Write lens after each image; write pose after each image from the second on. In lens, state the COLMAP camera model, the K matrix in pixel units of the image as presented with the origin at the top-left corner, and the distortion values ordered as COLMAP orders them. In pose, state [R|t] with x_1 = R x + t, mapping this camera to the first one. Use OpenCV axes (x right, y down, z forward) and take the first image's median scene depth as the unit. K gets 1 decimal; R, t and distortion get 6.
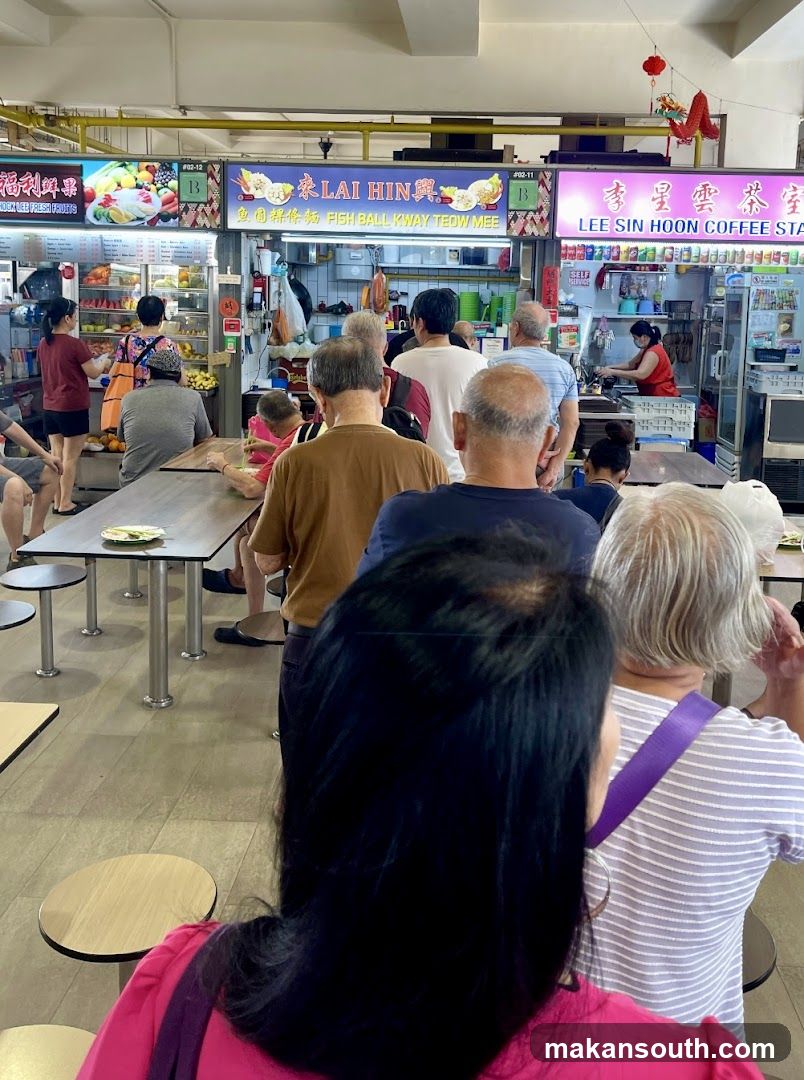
lens RADIAL K [[1018.6, 0, 424.7], [0, 1018.6, 409.6], [0, 0, 1]] dist [0.097972, -0.223670]
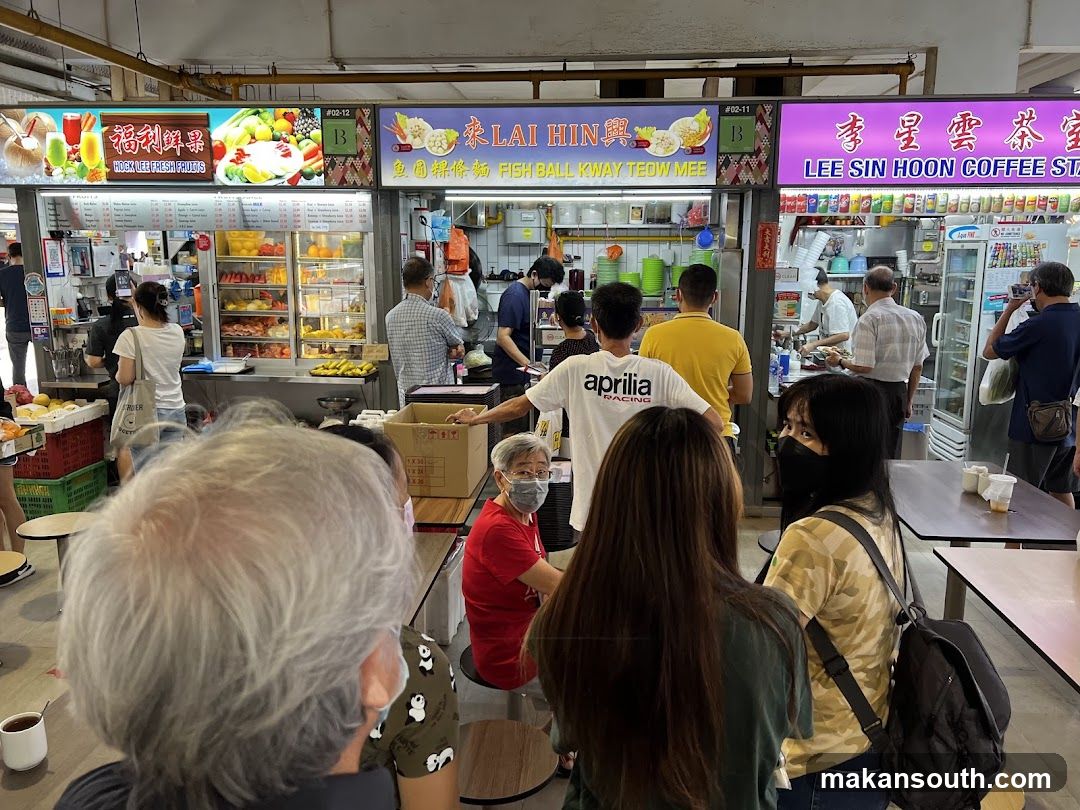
lens RADIAL K [[826.7, 0, 545.1], [0, 826.7, 390.2], [0, 0, 1]] dist [0.062998, -0.082966]
pose [[0.999293, -0.017236, -0.033405, -0.037846], [0.018942, 0.998497, 0.051434, -0.041349], [0.032468, -0.052030, 0.998118, 0.311687]]
